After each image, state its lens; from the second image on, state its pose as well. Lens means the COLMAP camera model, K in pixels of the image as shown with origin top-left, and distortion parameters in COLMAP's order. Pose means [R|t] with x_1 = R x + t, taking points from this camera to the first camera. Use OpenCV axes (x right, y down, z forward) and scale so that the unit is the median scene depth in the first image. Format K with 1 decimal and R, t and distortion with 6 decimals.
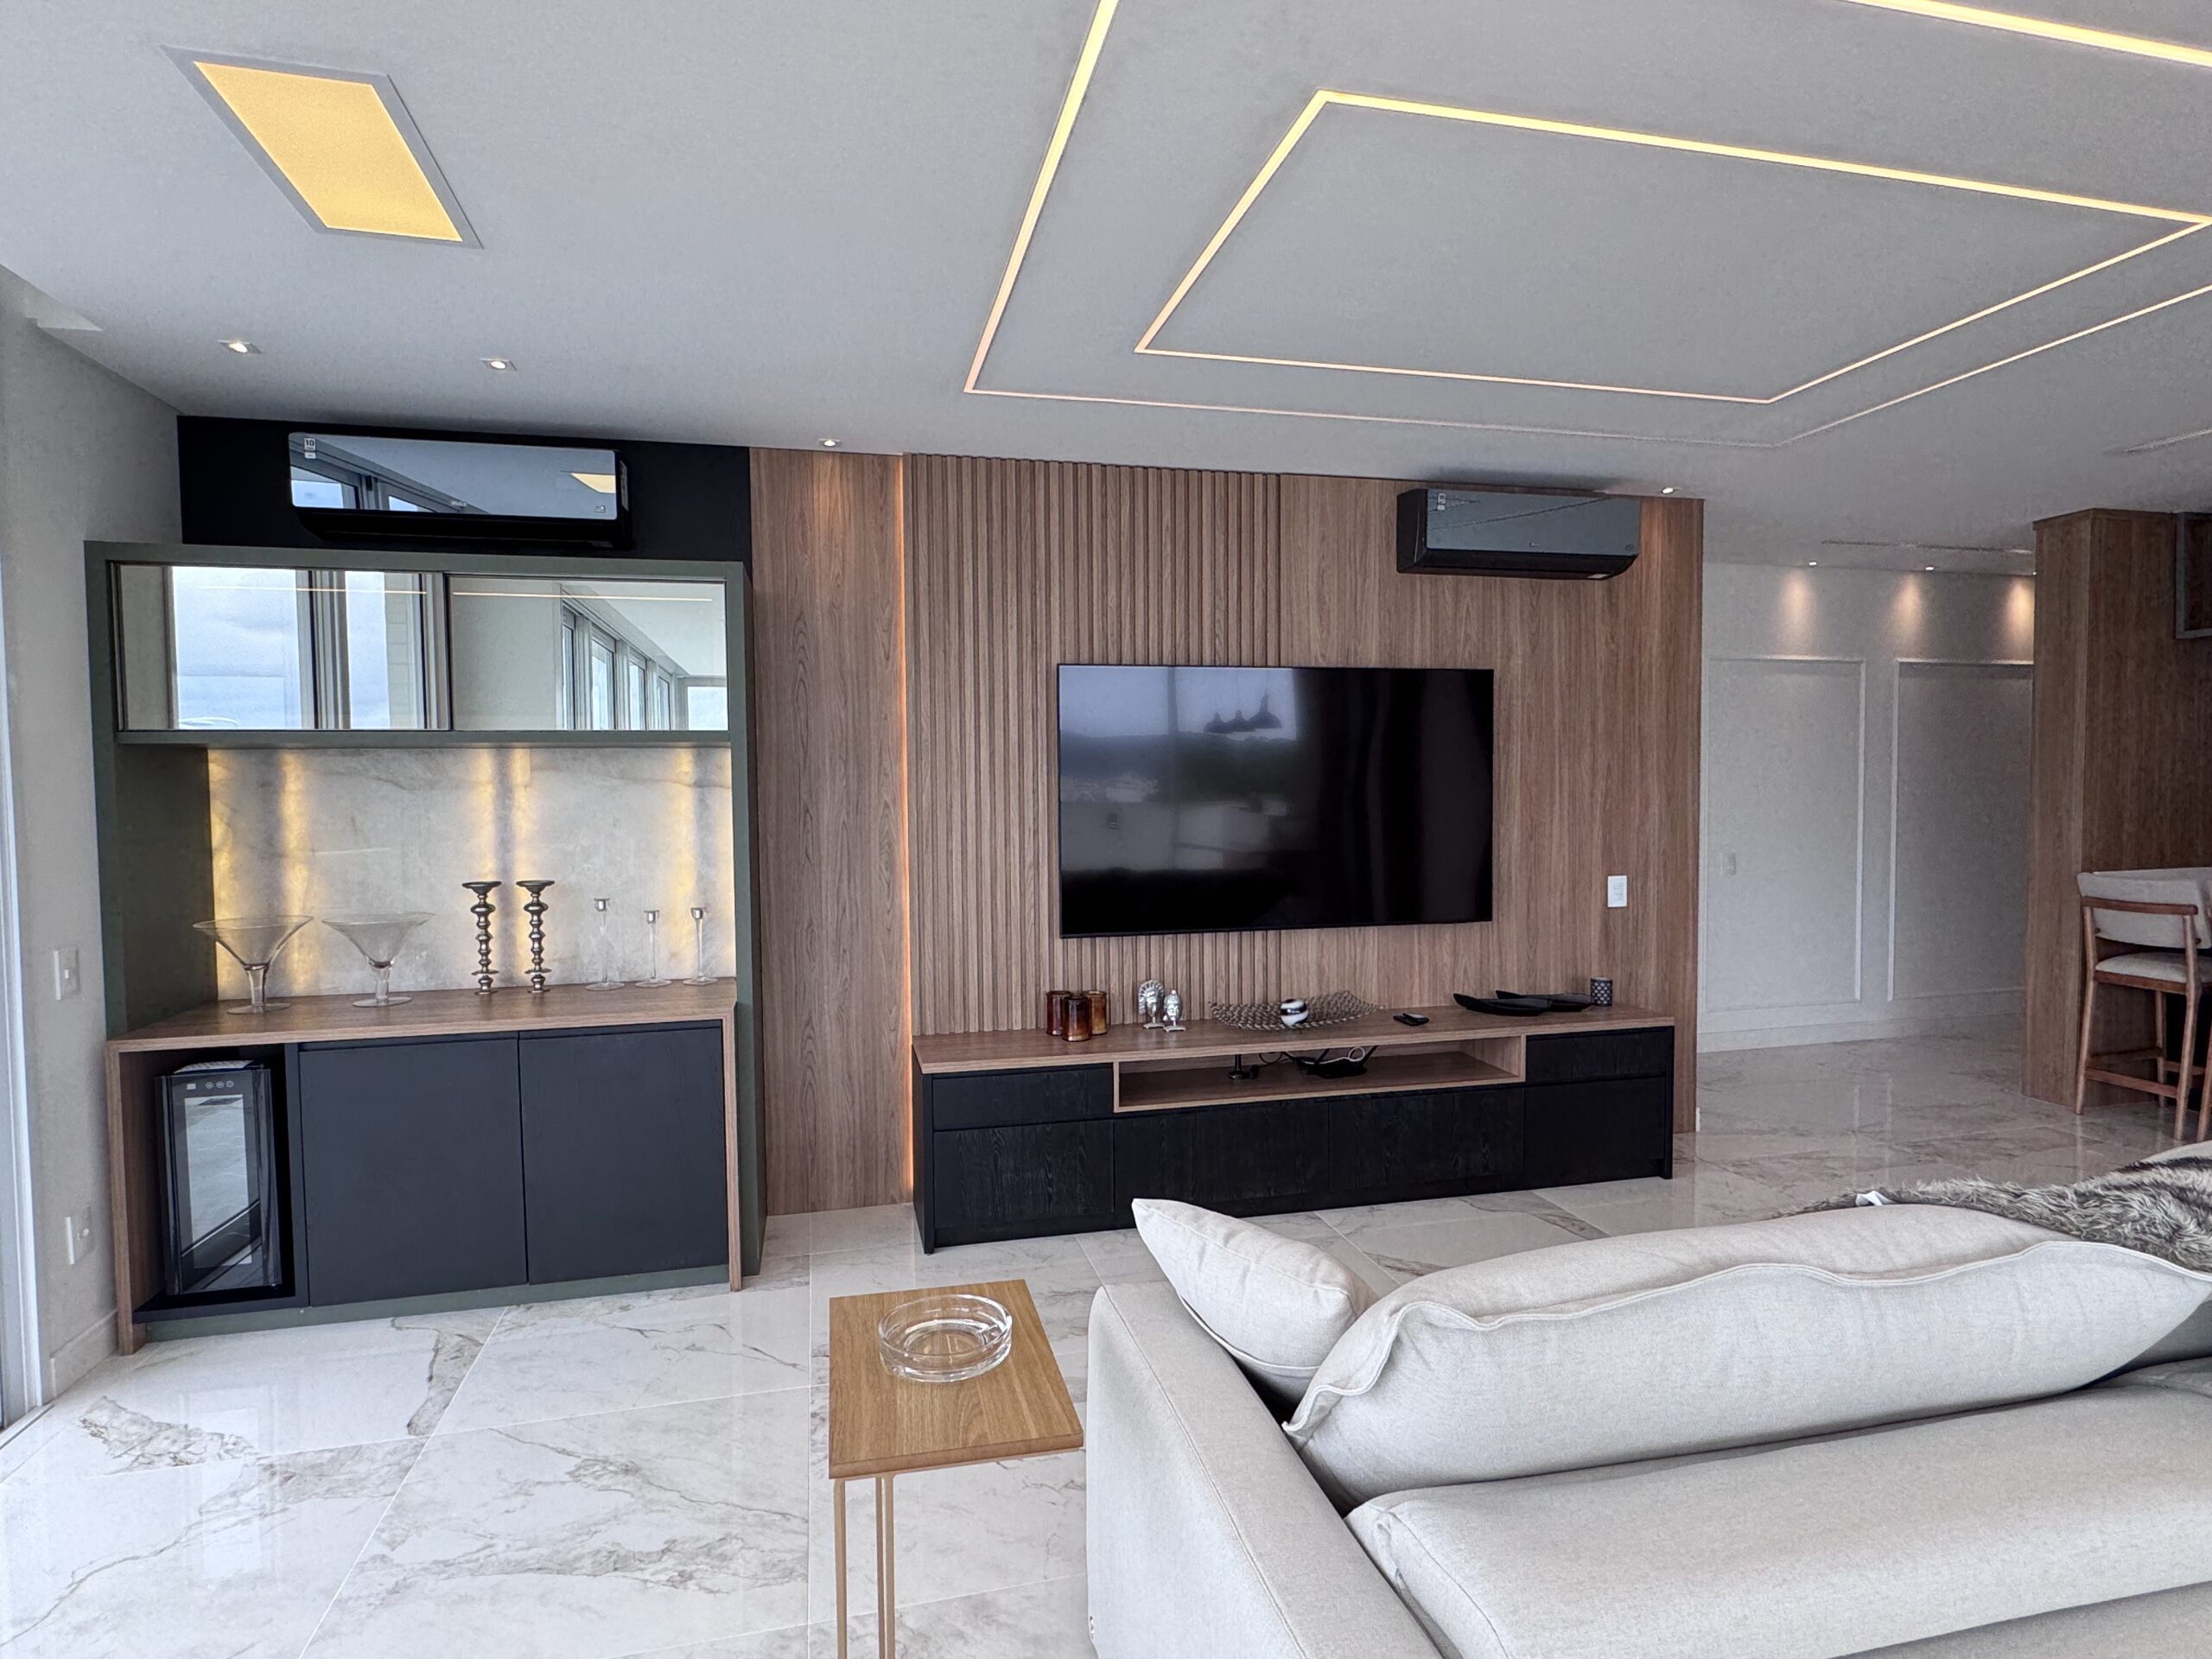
lens RADIAL K [[1165.1, 0, 1108.2], [0, 1165.1, 834.0], [0, 0, 1]] dist [-0.002432, 0.000541]
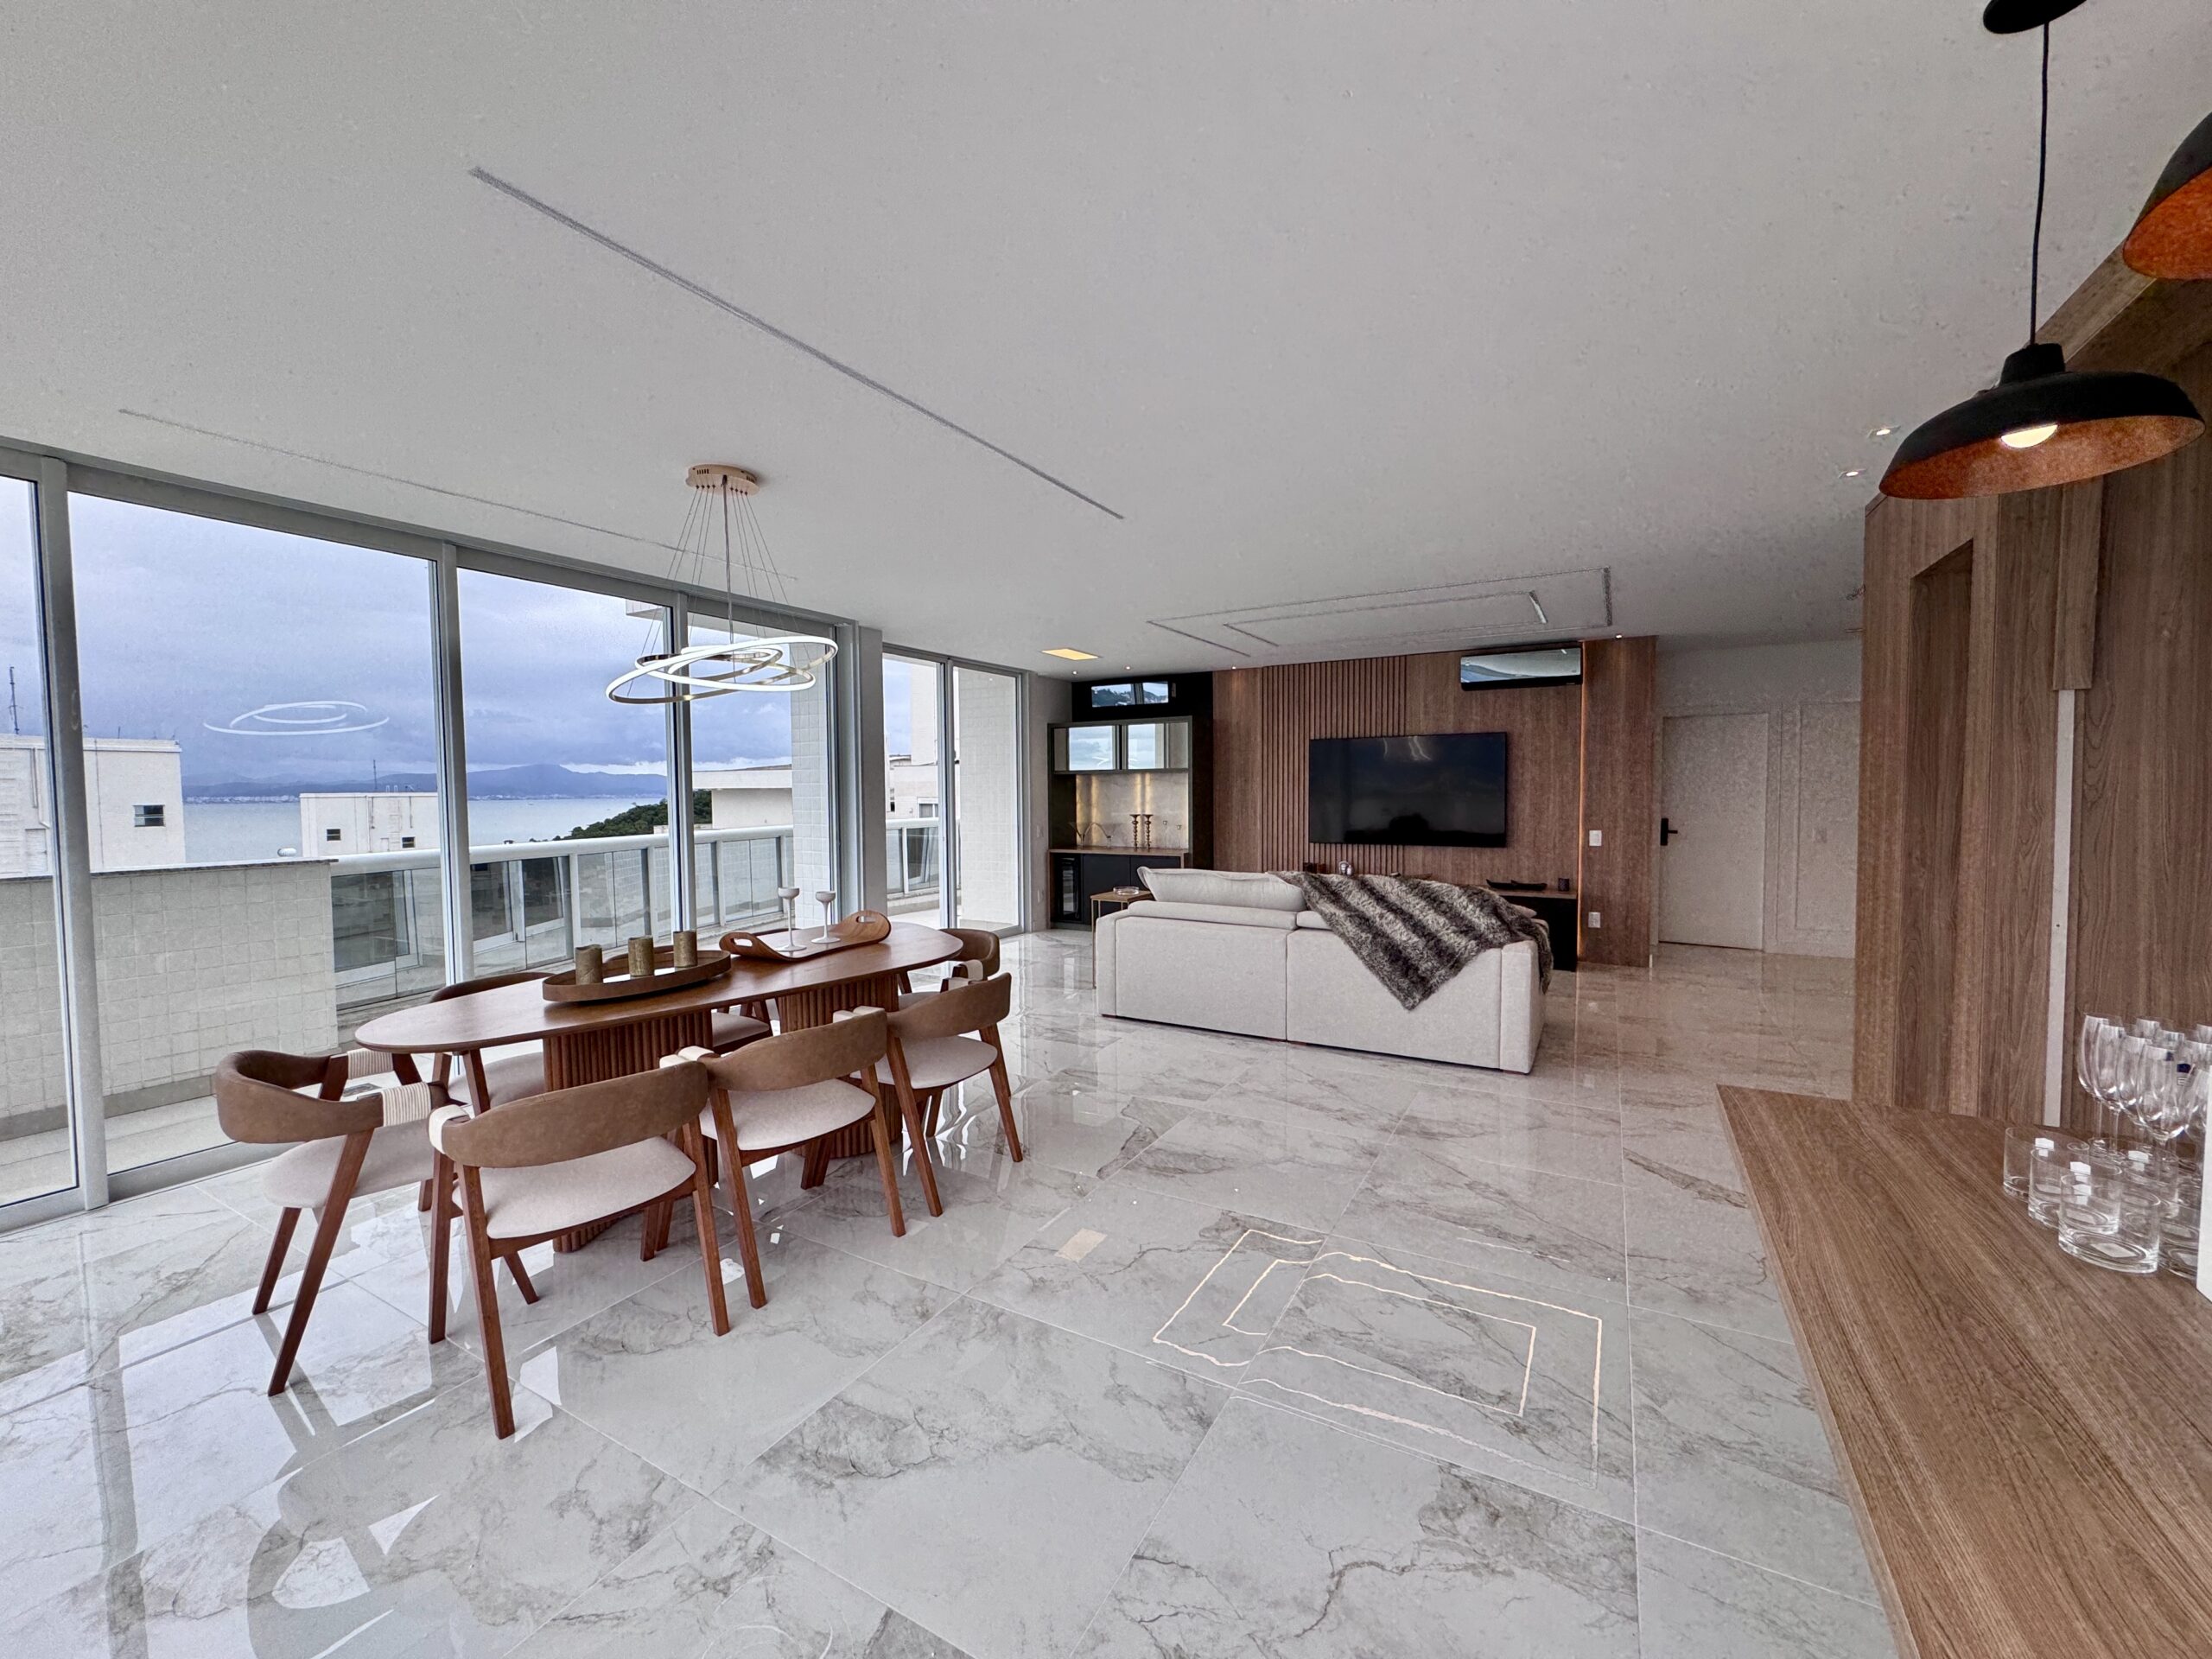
lens RADIAL K [[886.4, 0, 1103.0], [0, 886.4, 824.9], [0, 0, 1]] dist [-0.004414, 0.000491]
pose [[0.720567, 0.032246, -0.692635, 0.986520], [-0.027913, 0.999457, 0.017492, 0.026156], [0.692823, 0.006729, 0.721076, -0.757950]]
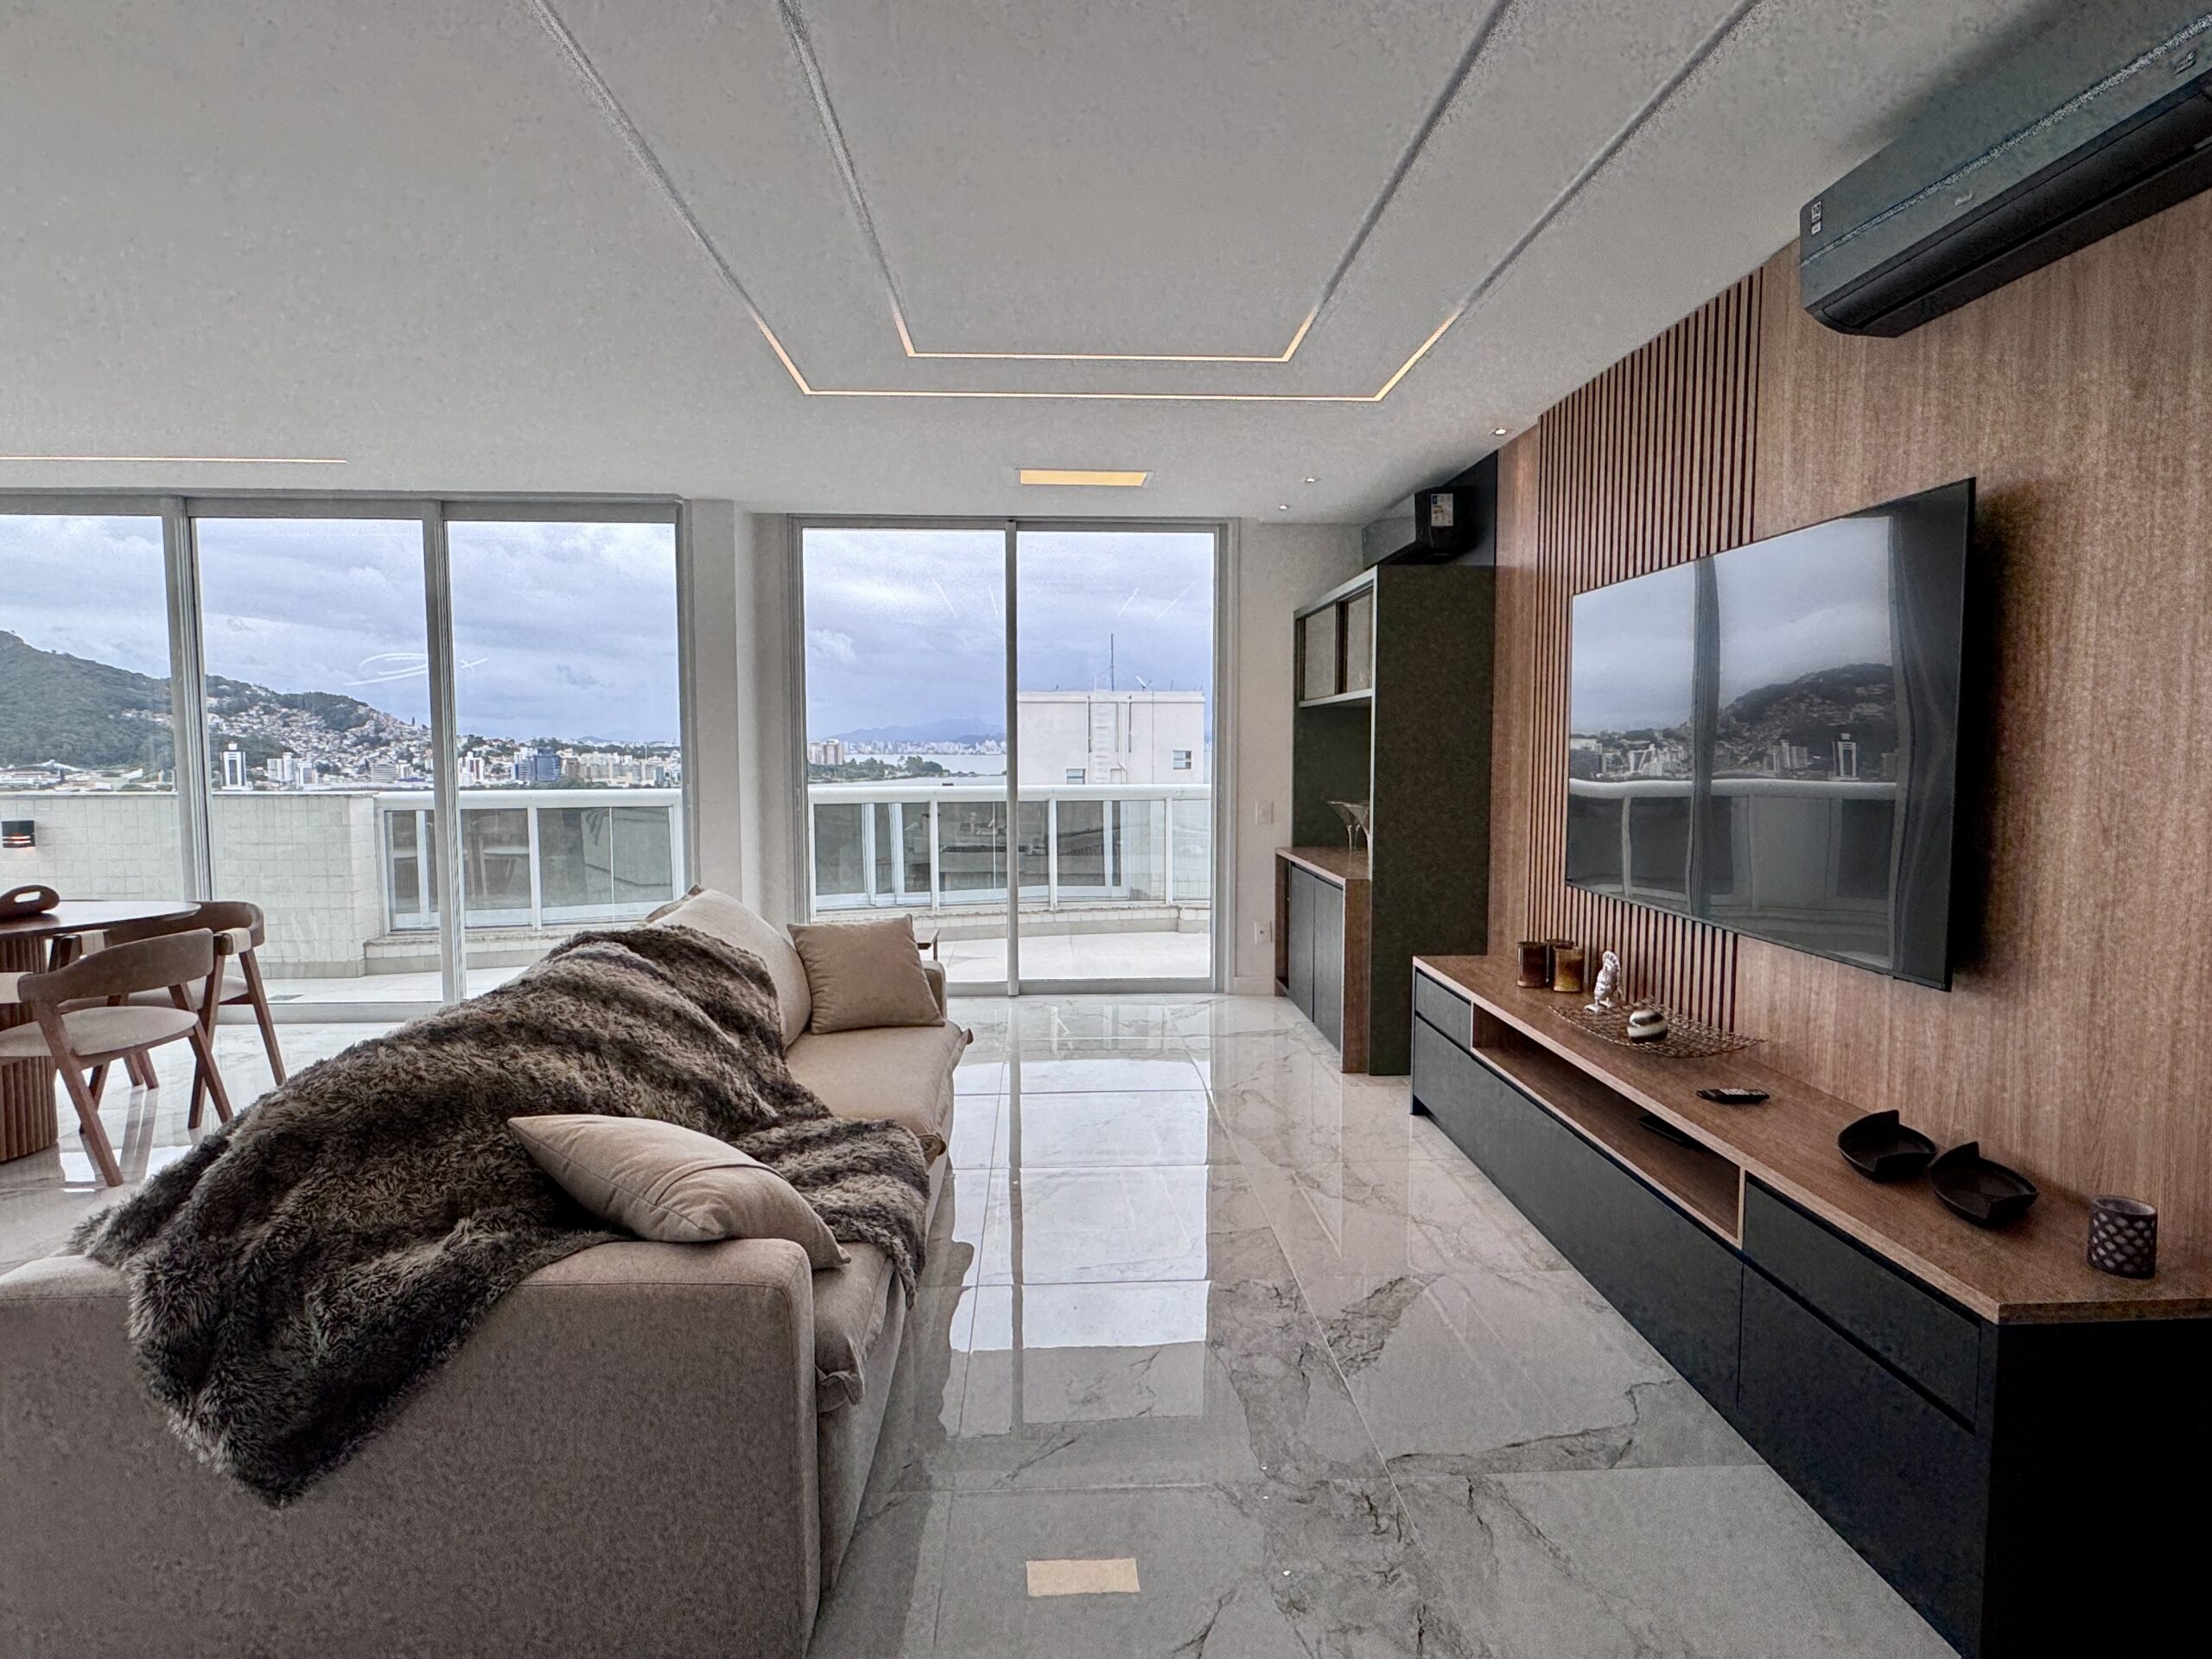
lens RADIAL K [[1165.1, 0, 1104.3], [0, 1165.1, 819.9], [0, 0, 1]] dist [-0.002432, 0.000541]
pose [[-0.195537, 0.074481, -0.977864, 0.926286], [-0.038150, 0.995779, 0.083474, -0.026673], [0.979954, 0.053627, -0.191870, 0.781720]]
